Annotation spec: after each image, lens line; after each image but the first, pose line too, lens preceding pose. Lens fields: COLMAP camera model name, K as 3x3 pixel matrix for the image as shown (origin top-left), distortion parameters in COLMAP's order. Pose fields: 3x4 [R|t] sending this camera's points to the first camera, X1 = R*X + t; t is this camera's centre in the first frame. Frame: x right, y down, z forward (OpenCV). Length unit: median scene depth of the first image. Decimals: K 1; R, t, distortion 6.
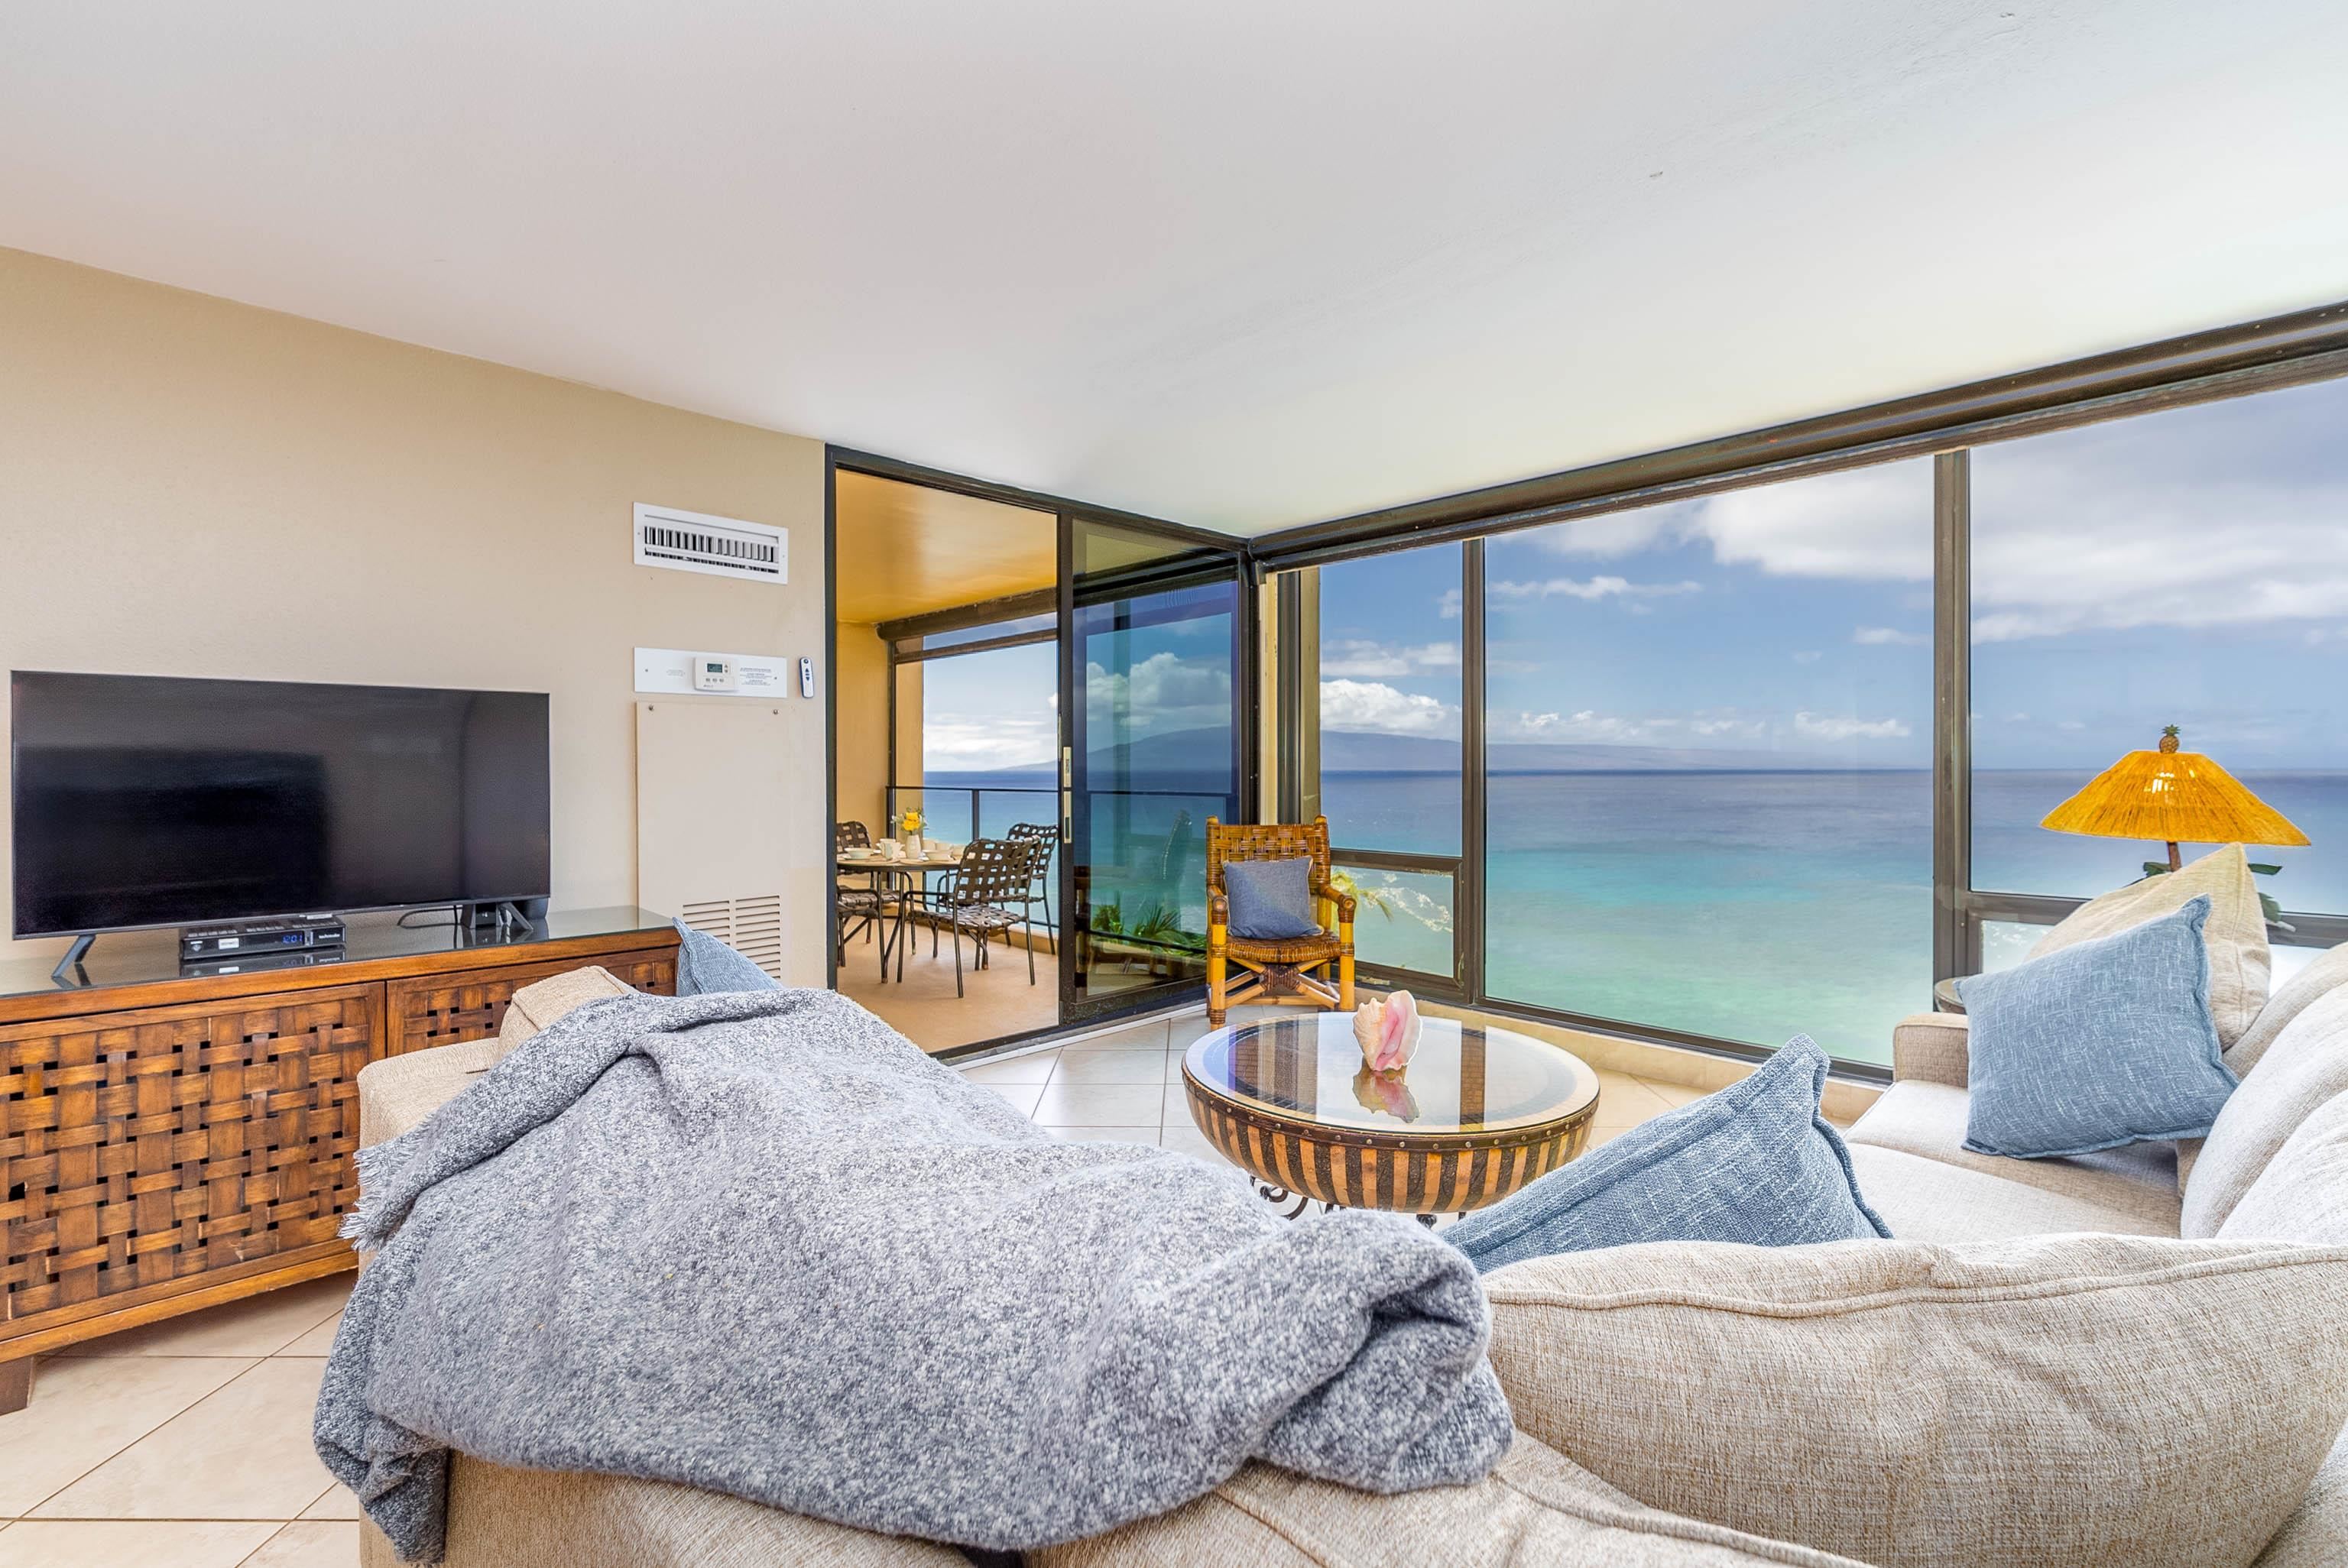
lens RADIAL K [[1020.1, 0, 1167.1], [0, 1020.1, 778.0], [0, 0, 1]] dist [0.001694, 0.000519]
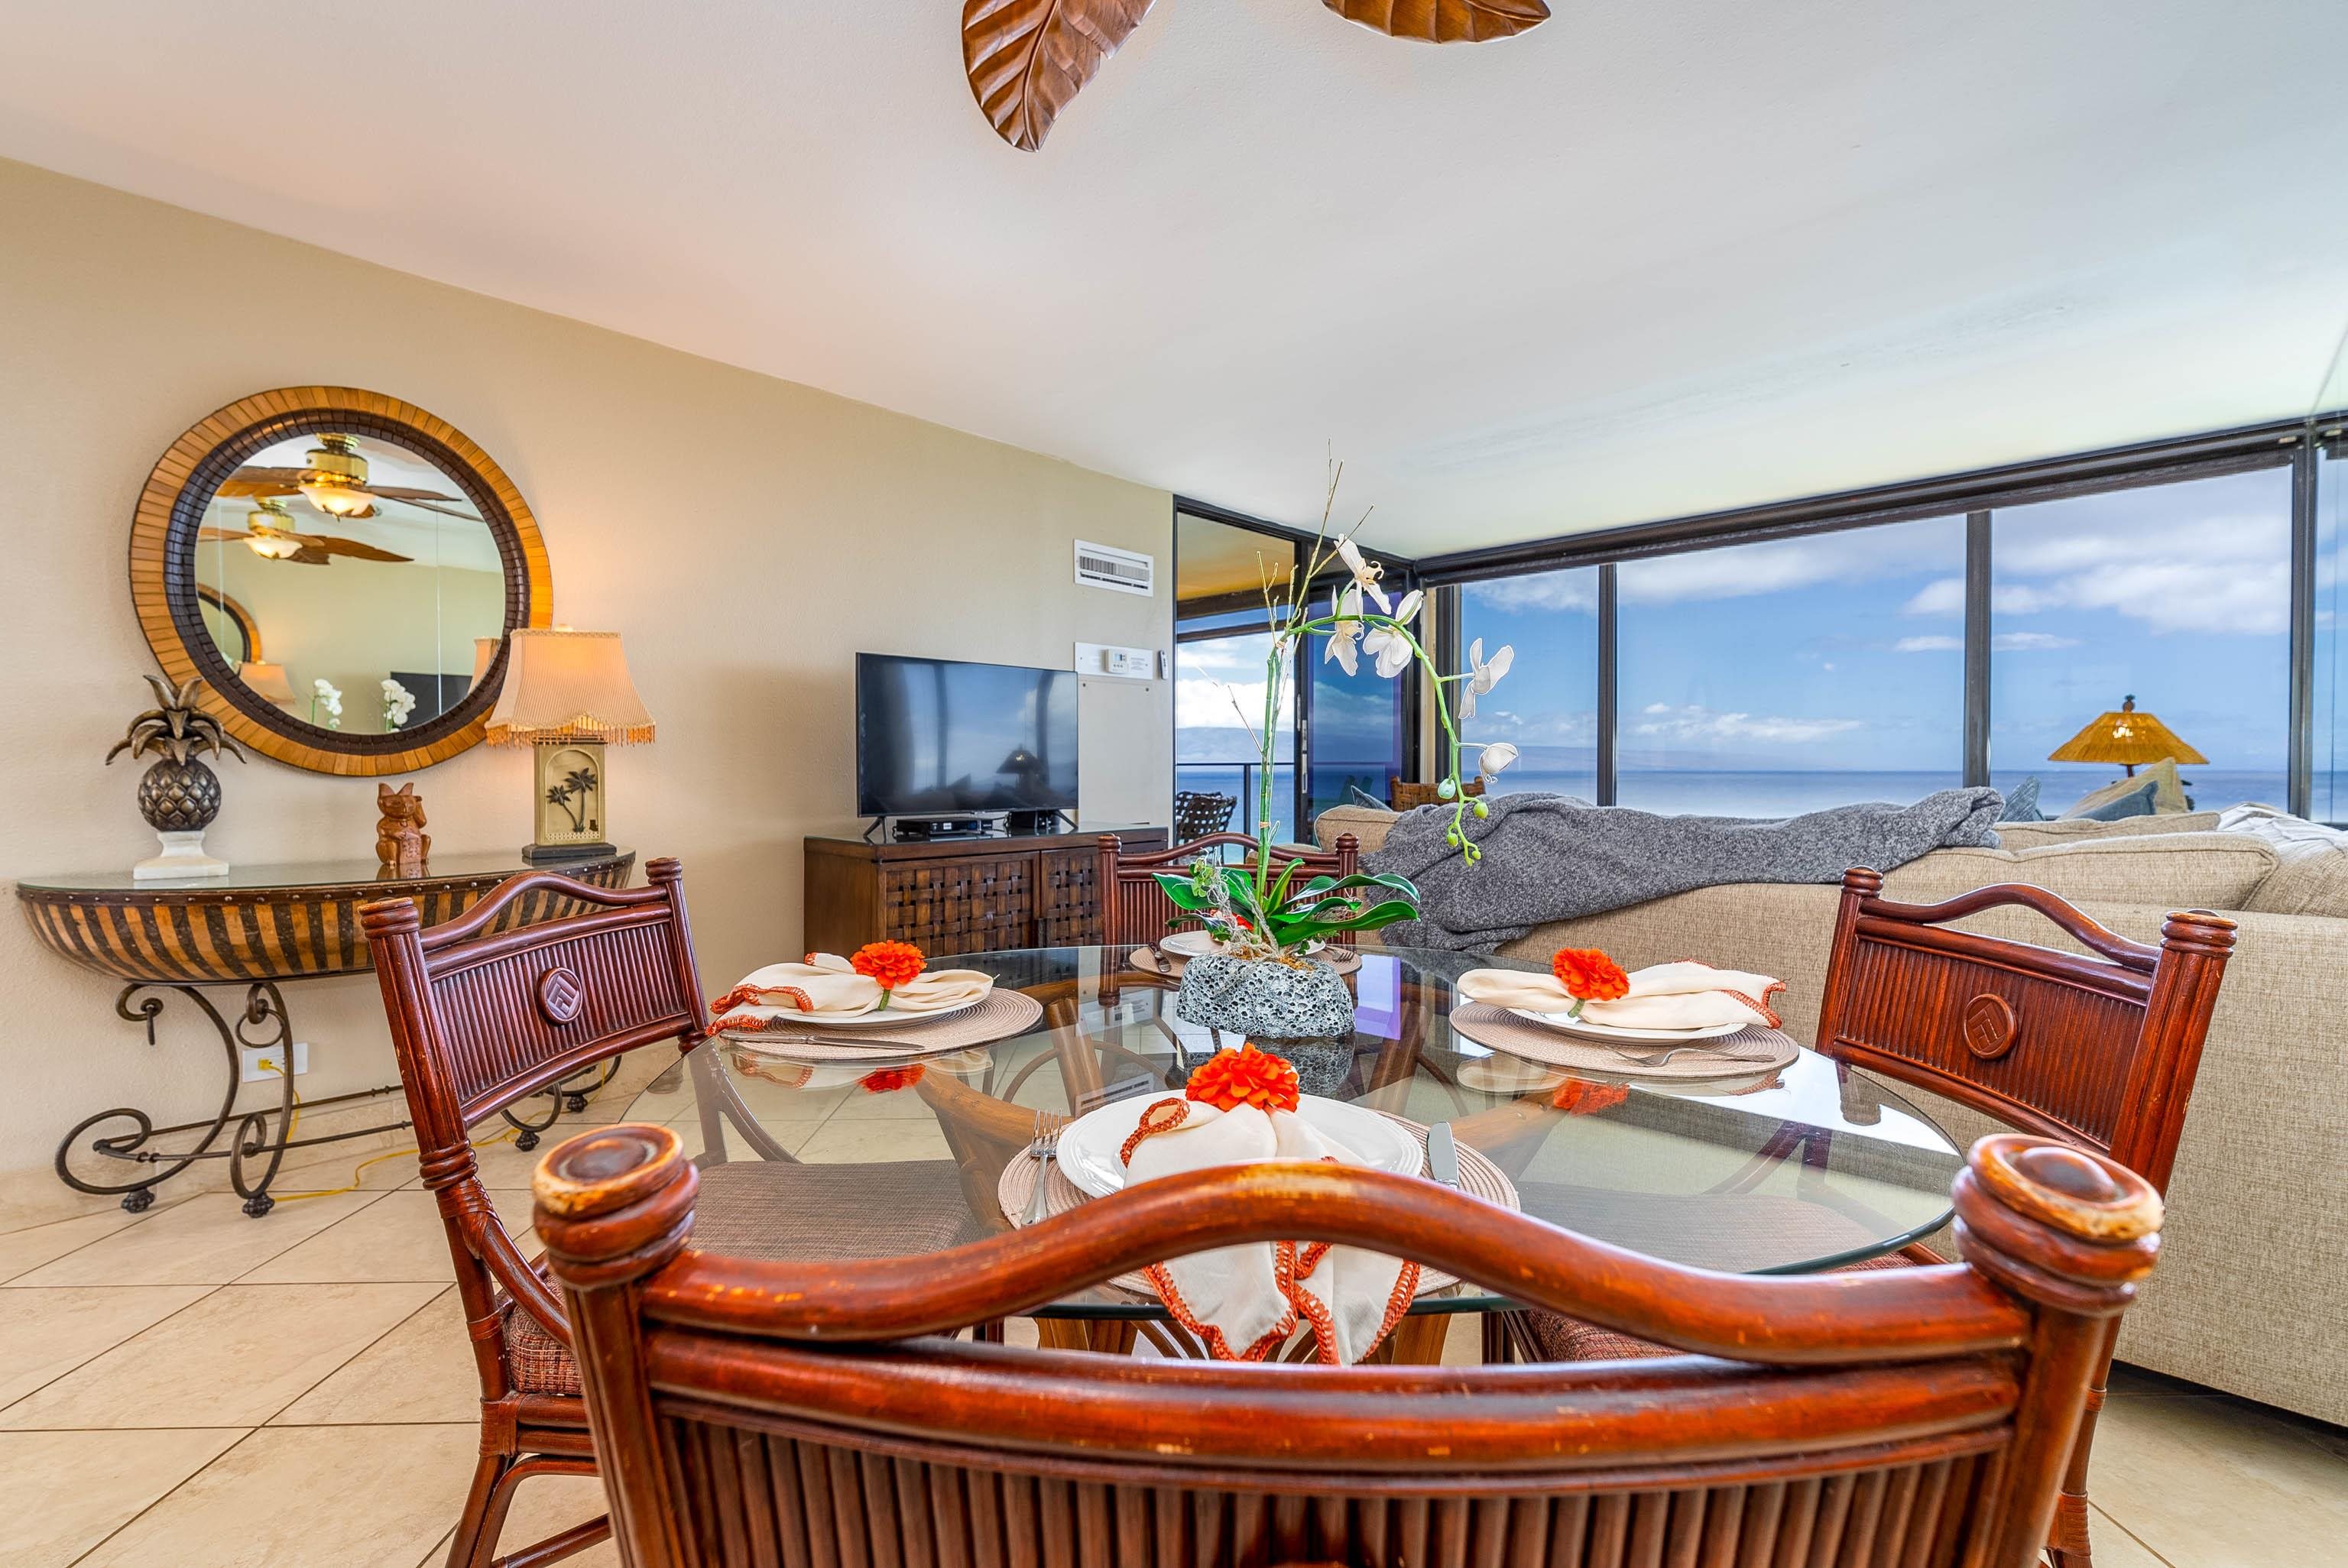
lens RADIAL K [[1020.1, 0, 1162.0], [0, 1020.1, 781.3], [0, 0, 1]] dist [0.001694, 0.000519]
pose [[0.999395, 0.000365, 0.034776, -0.398592], [-0.000520, 0.999990, 0.004455, 0.052599], [-0.034774, -0.004470, 0.999385, -0.371764]]
